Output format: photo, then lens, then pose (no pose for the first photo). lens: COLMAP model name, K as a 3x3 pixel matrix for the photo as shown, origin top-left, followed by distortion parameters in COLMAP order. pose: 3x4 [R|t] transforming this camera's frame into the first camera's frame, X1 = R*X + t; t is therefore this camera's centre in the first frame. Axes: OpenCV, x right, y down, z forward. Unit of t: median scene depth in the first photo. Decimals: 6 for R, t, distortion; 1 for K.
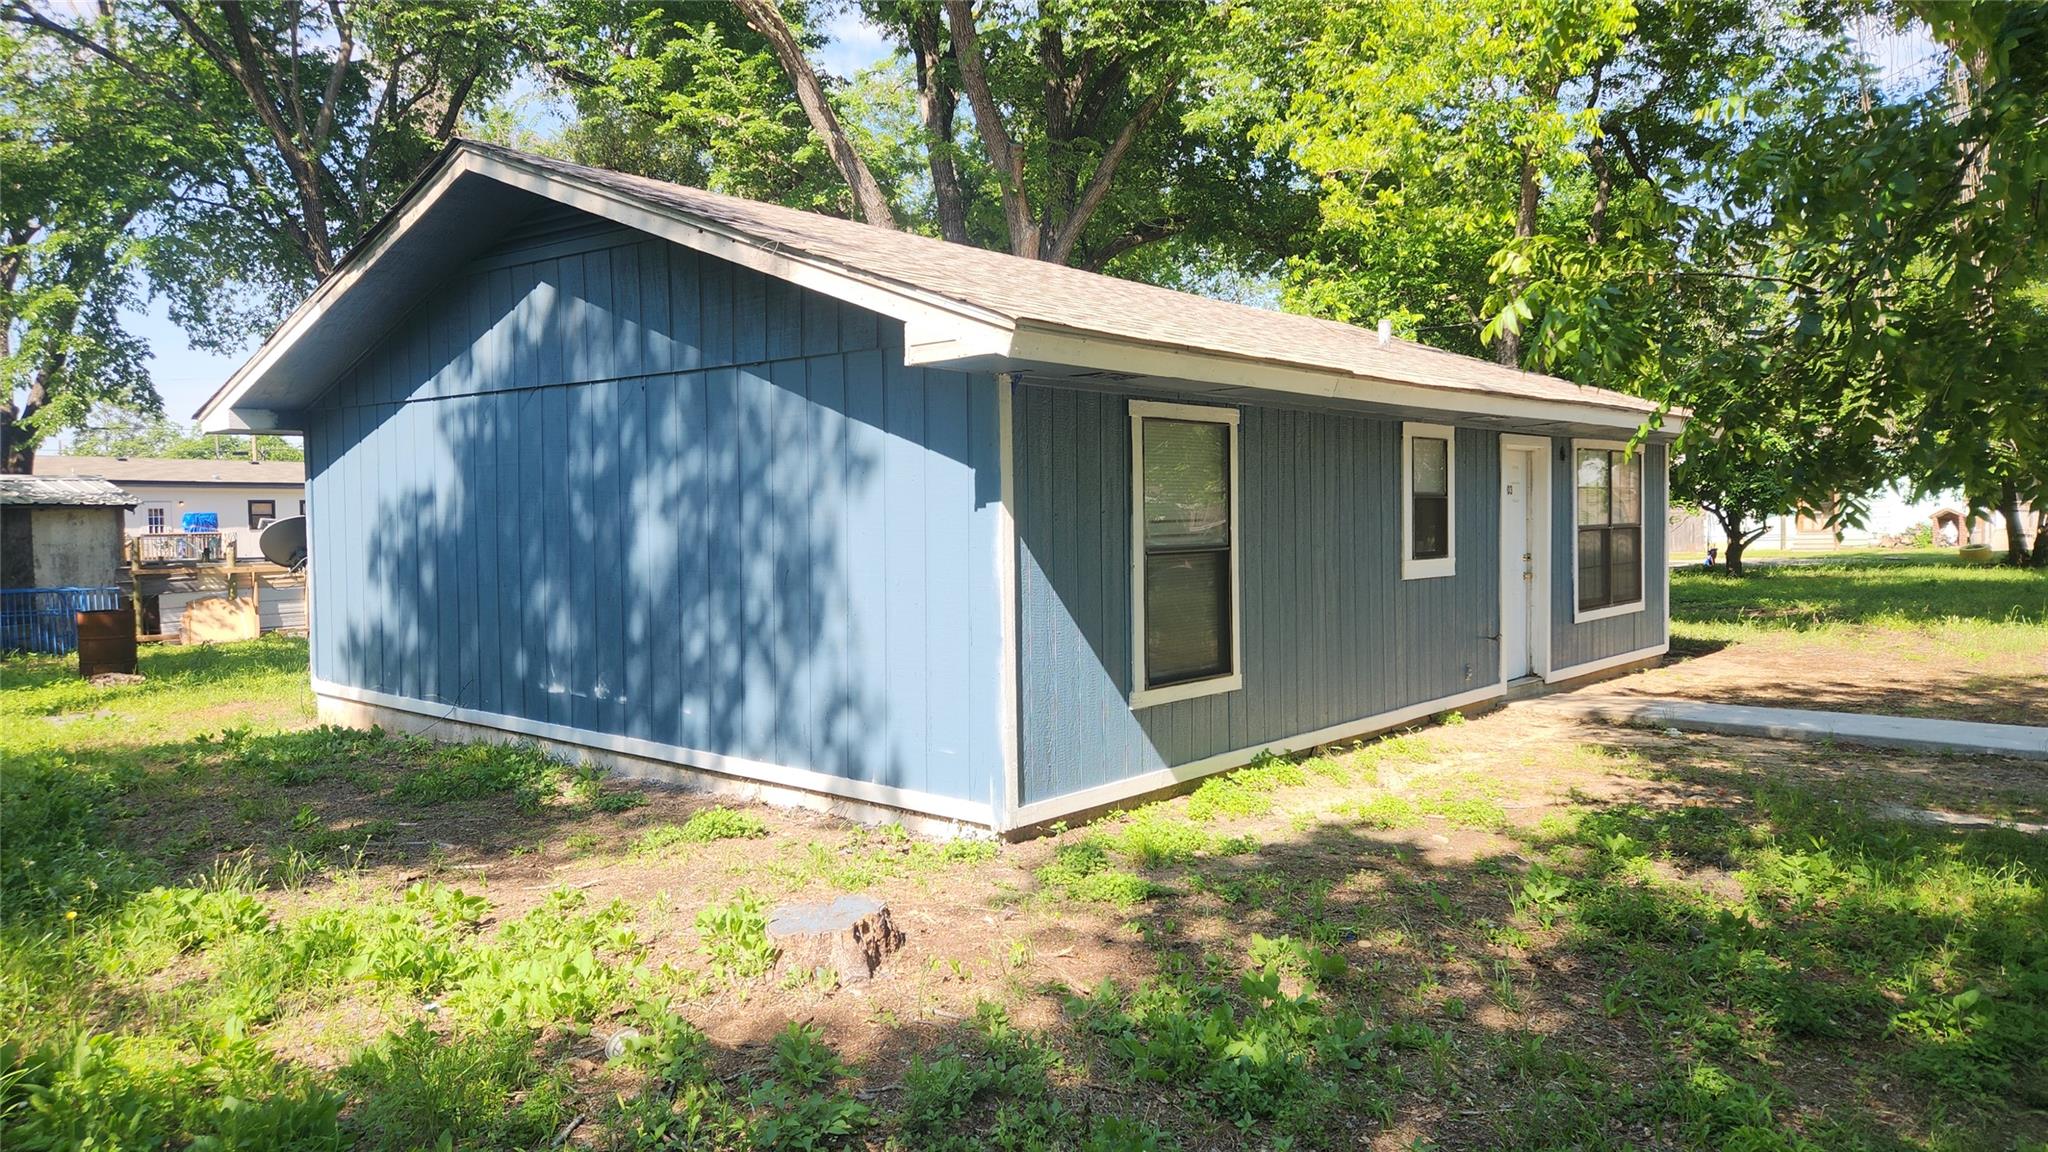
lens RADIAL K [[1377.8, 0, 1024.0], [0, 1377.8, 576.0], [0, 0, 1]] dist [0.041923, -0.000765]
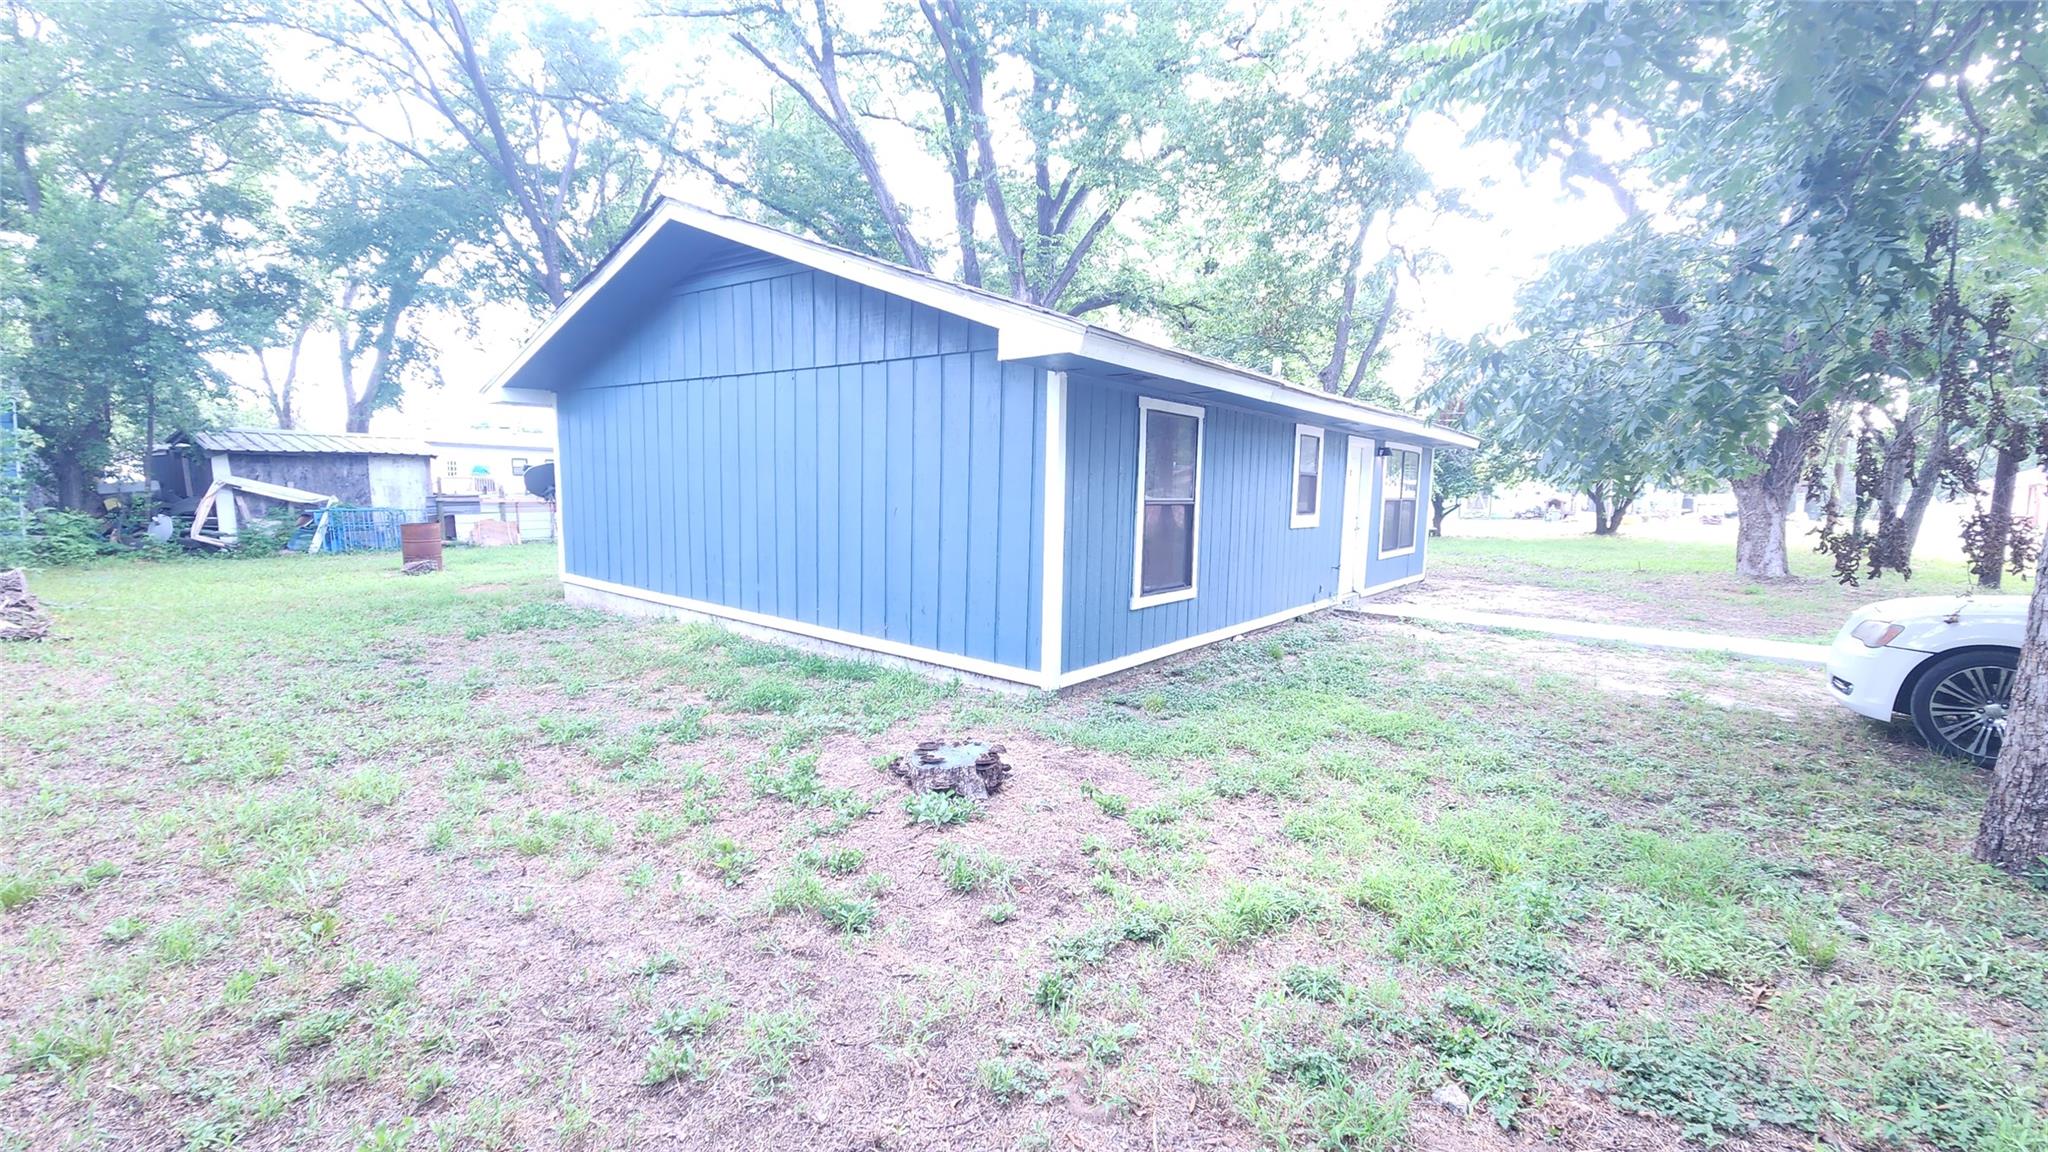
lens RADIAL K [[833.4, 0, 1026.2], [0, 833.4, 589.4], [0, 0, 1]] dist [0.014256, -0.006627]
pose [[0.998553, 0.026529, 0.046782, -0.068002], [-0.030126, 0.996502, 0.077945, 0.008246], [-0.044551, -0.079242, 0.995859, 0.104801]]
